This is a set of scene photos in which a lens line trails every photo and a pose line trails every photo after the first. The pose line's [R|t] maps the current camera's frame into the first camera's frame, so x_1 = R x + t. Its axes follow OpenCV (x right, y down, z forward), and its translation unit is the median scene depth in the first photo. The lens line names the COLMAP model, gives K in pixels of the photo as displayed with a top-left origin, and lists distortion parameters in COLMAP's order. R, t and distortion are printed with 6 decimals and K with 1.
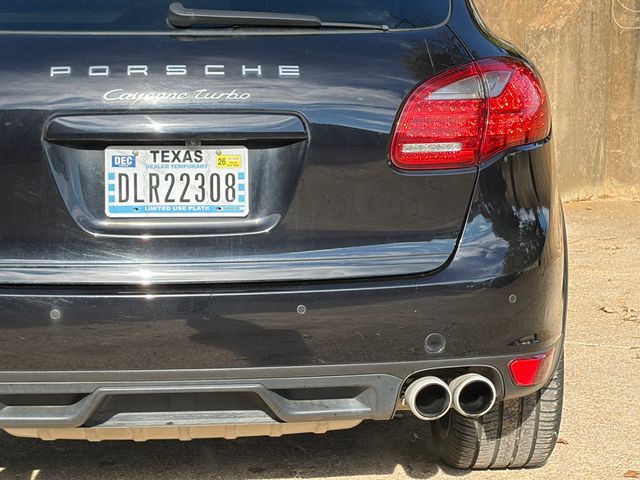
lens RADIAL K [[1657.7, 0, 318.6], [0, 1657.7, 239.6], [0, 0, 1]] dist [-0.171625, 0.000000]
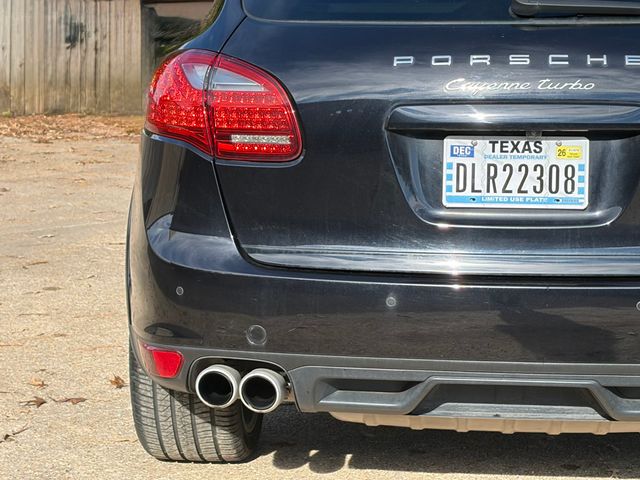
lens RADIAL K [[1657.7, 0, 318.8], [0, 1657.7, 240.3], [0, 0, 1]] dist [-0.171625, 0.000000]
pose [[0.949658, 0.025955, -0.312212, 0.113753], [-0.024181, 0.999662, 0.009555, -0.001028], [0.312354, -0.001524, 0.949965, 0.022893]]
